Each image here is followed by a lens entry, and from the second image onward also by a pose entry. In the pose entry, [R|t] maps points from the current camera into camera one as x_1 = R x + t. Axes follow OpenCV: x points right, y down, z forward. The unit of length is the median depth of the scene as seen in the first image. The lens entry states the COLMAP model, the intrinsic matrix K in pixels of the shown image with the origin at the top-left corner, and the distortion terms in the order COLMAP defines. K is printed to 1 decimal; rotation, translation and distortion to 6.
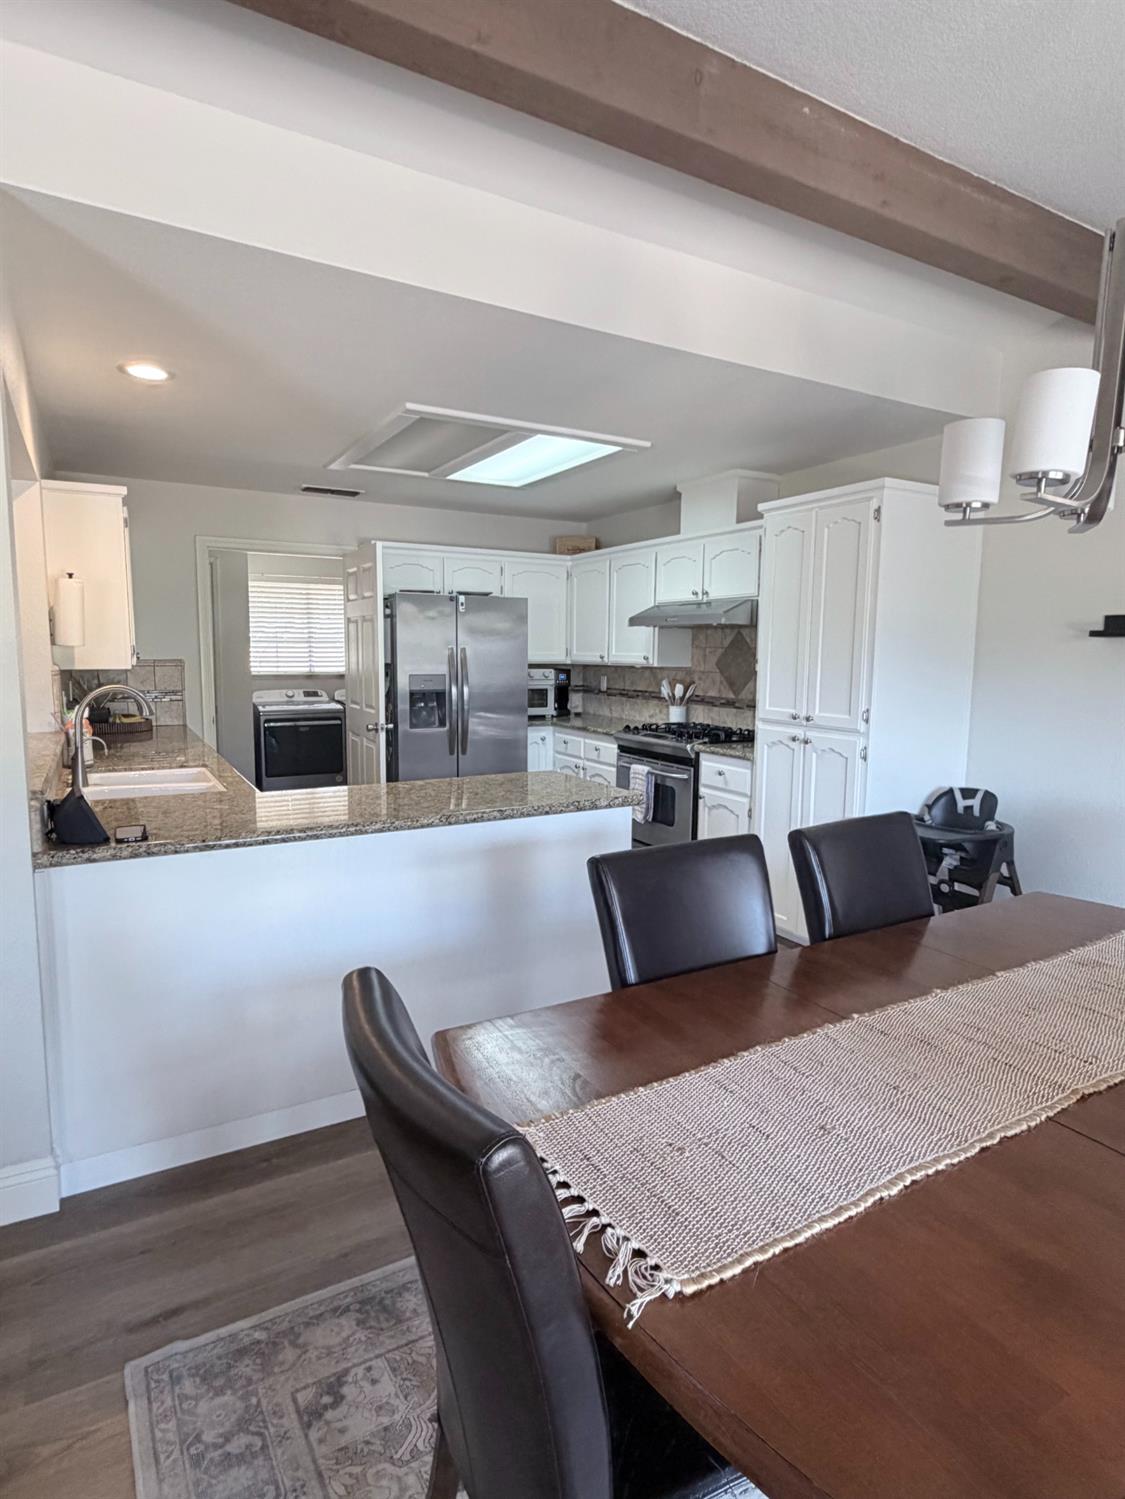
lens RADIAL K [[822.9, 0, 563.9], [0, 822.9, 748.8], [0, 0, 1]] dist [0.000356, -0.000812]
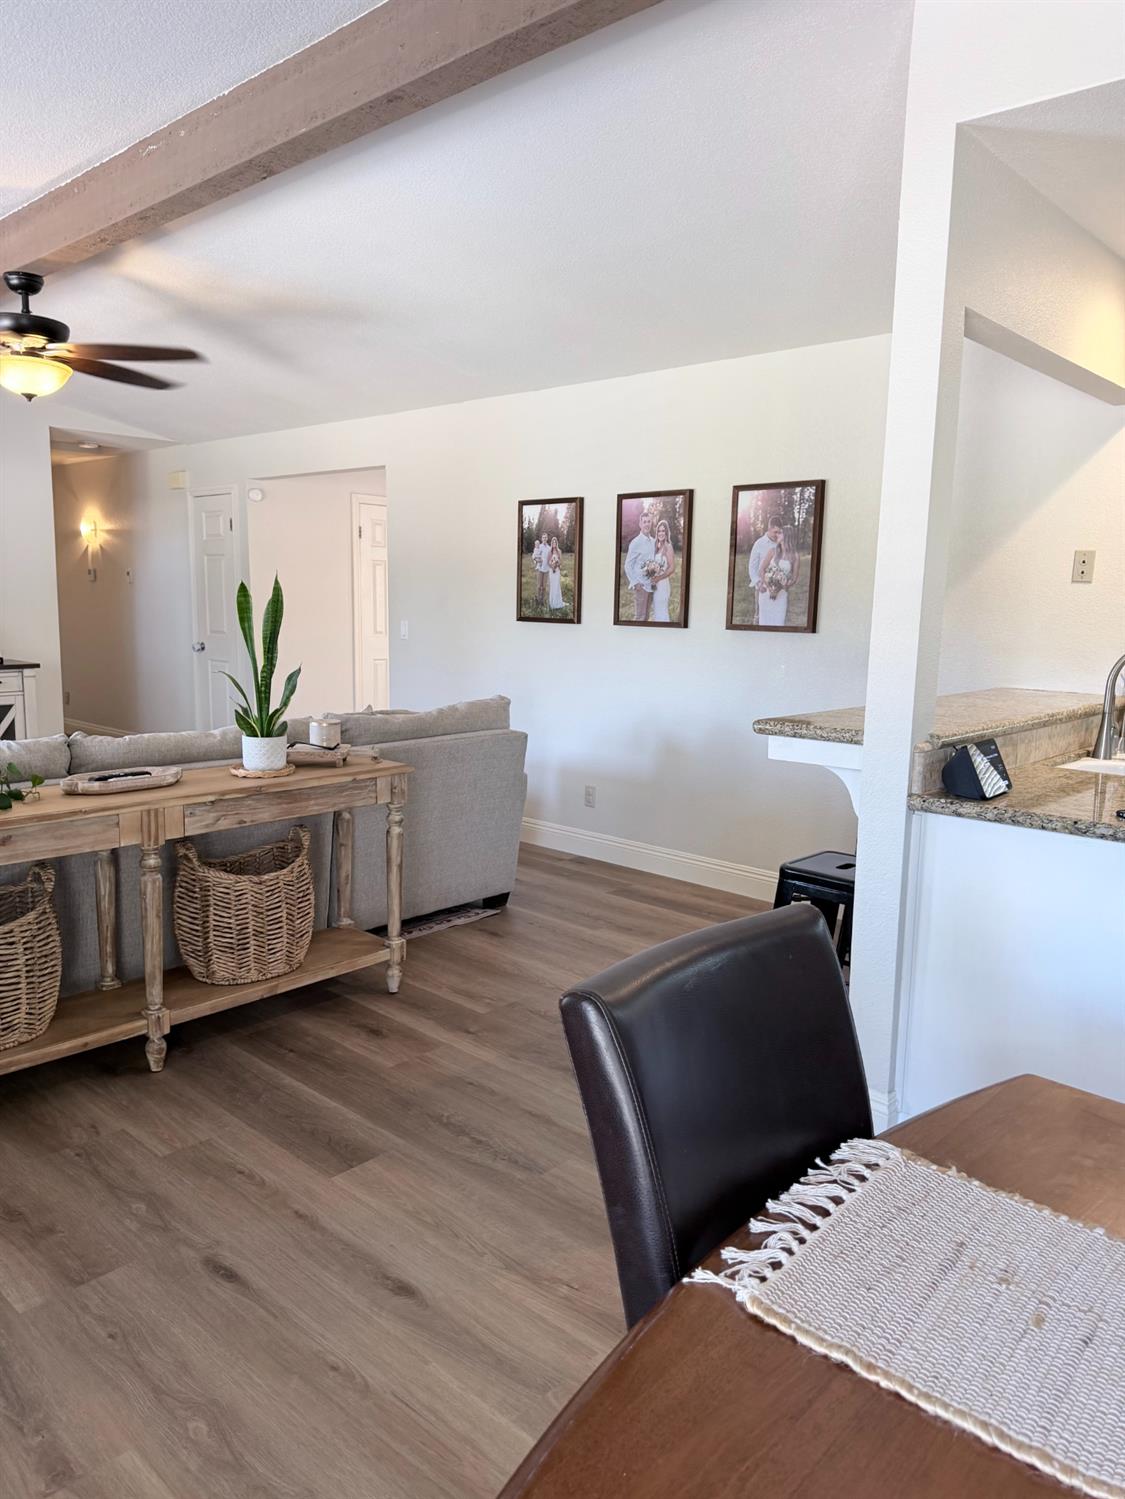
lens RADIAL K [[1067.5, 0, 553.2], [0, 1067.5, 750.8], [0, 0, 1]] dist [0.060794, -0.060345]
pose [[0.290248, 0.133030, -0.947660, 0.184222], [-0.127287, 0.986858, 0.099548, -0.000269], [0.948448, 0.091732, 0.303367, 0.069319]]
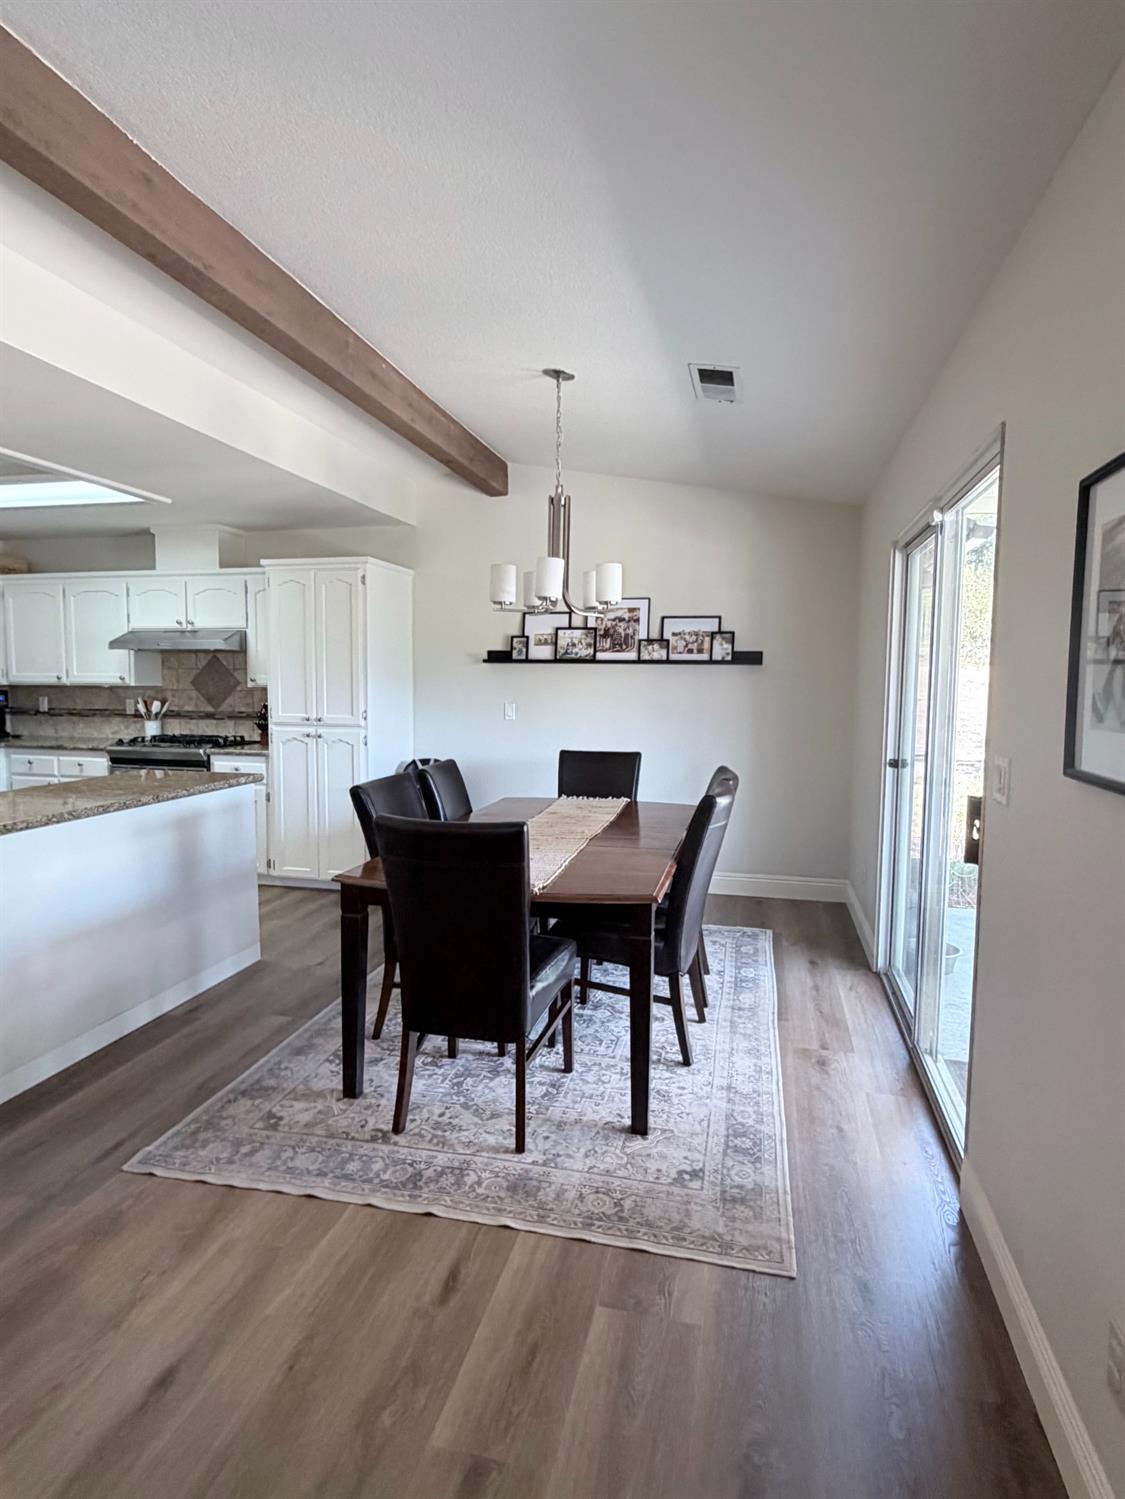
lens RADIAL K [[822.9, 0, 565.9], [0, 822.9, 750.2], [0, 0, 1]] dist [0.000356, -0.000812]
pose [[0.681678, -0.069209, 0.728371, -0.317556], [0.087743, 0.996064, 0.012527, 0.024687], [-0.726372, 0.055370, 0.685068, -0.183643]]
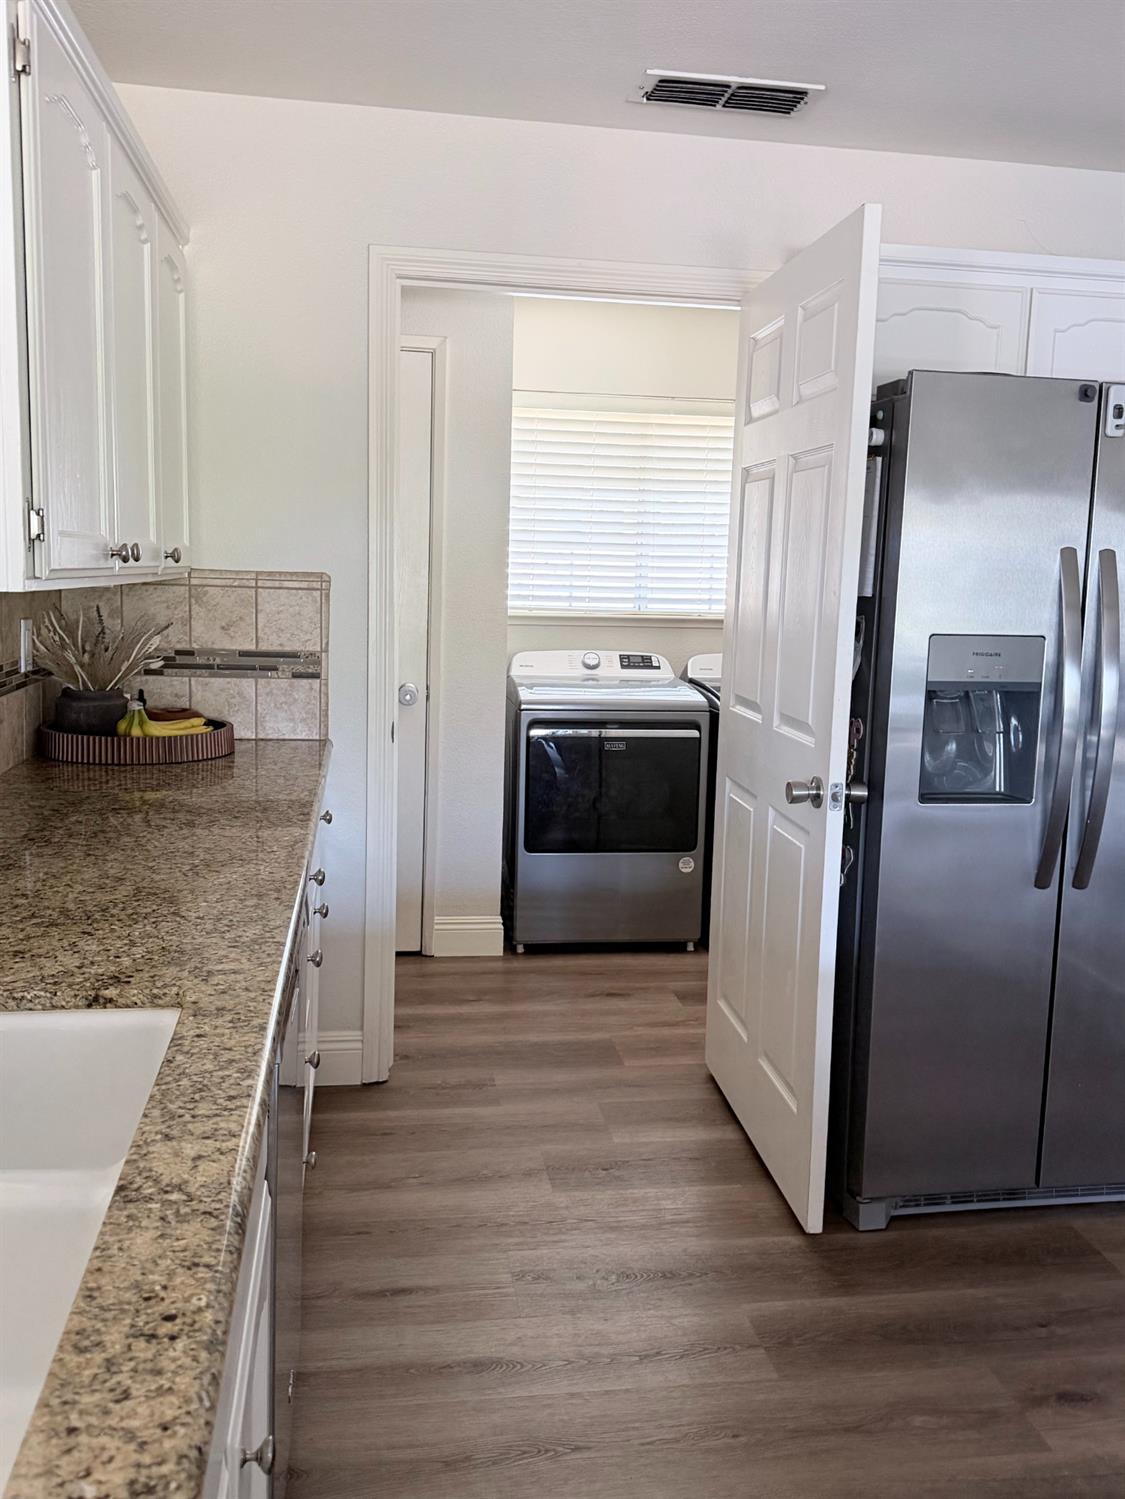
lens RADIAL K [[1281.8, 0, 554.1], [0, 1281.8, 750.5], [0, 0, 1]] dist [0.034578, -0.024126]
pose [[0.933569, 0.067564, -0.351973, -0.145973], [-0.062709, 0.997714, 0.025192, -0.048194], [0.352870, -0.001446, 0.935671, 0.482038]]
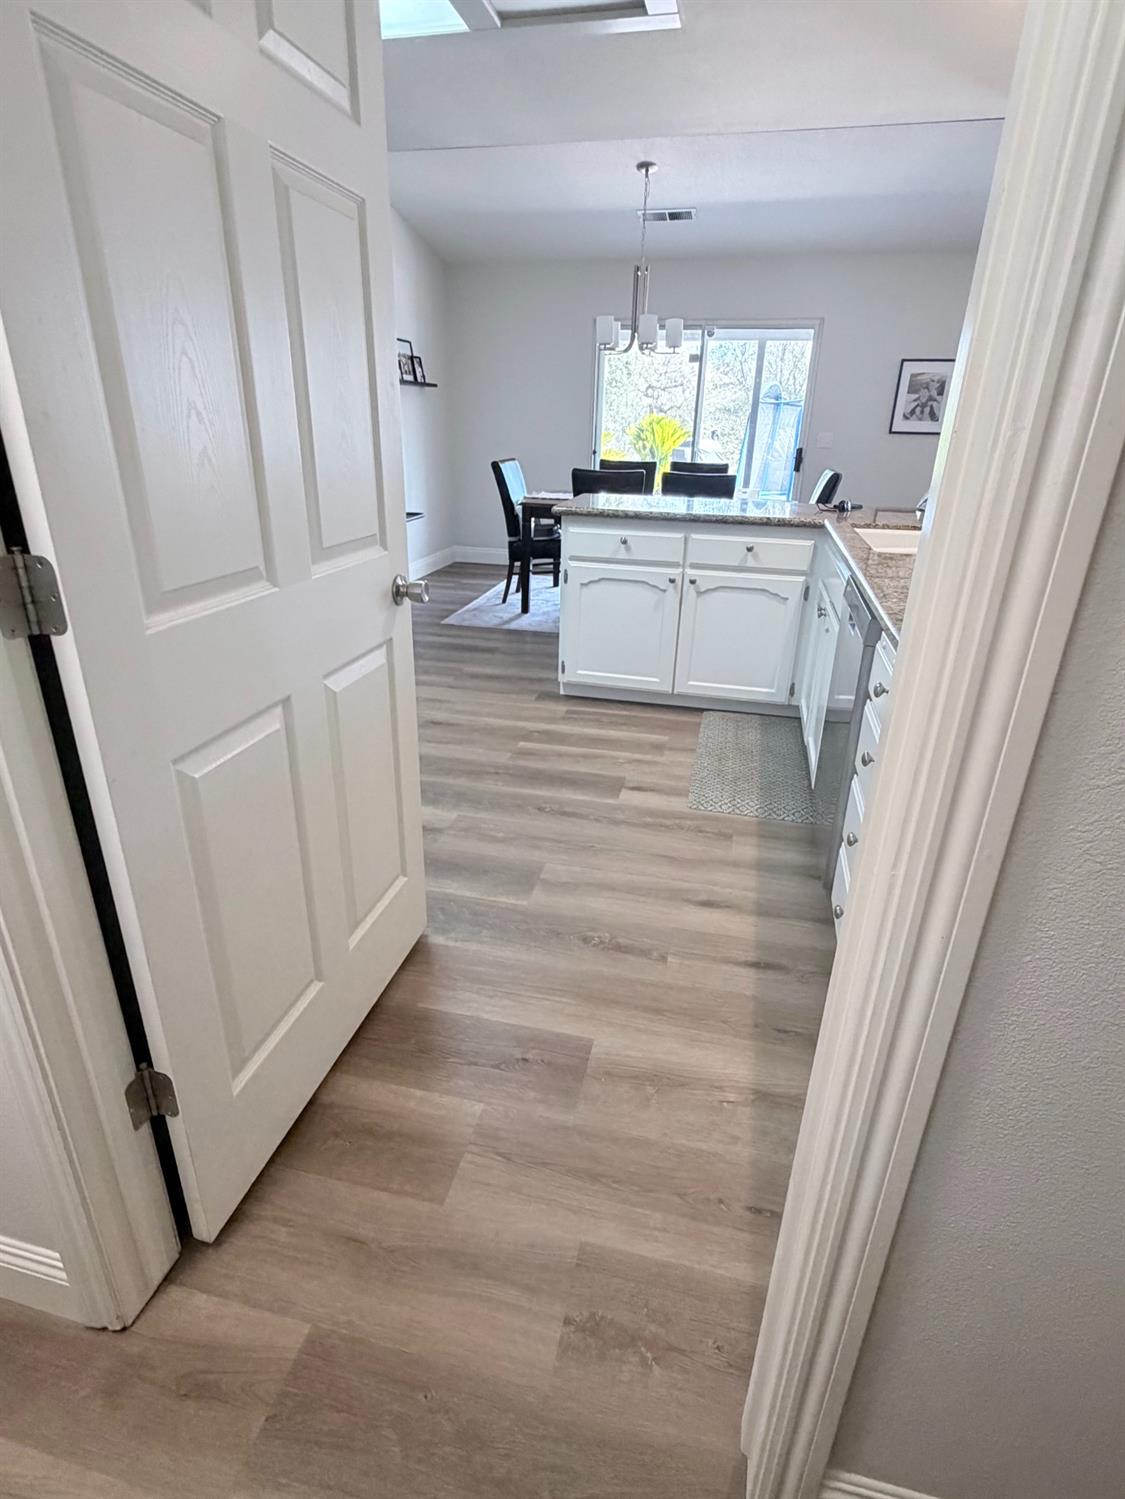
lens RADIAL K [[777.1, 0, 557.9], [0, 777.1, 743.3], [0, 0, 1]] dist [0.002095, -0.002659]
pose [[-0.730485, -0.287272, 0.619569, -0.491498], [0.053133, 0.880568, 0.470932, -0.118994], [-0.680858, 0.376929, -0.627978, 1.179775]]
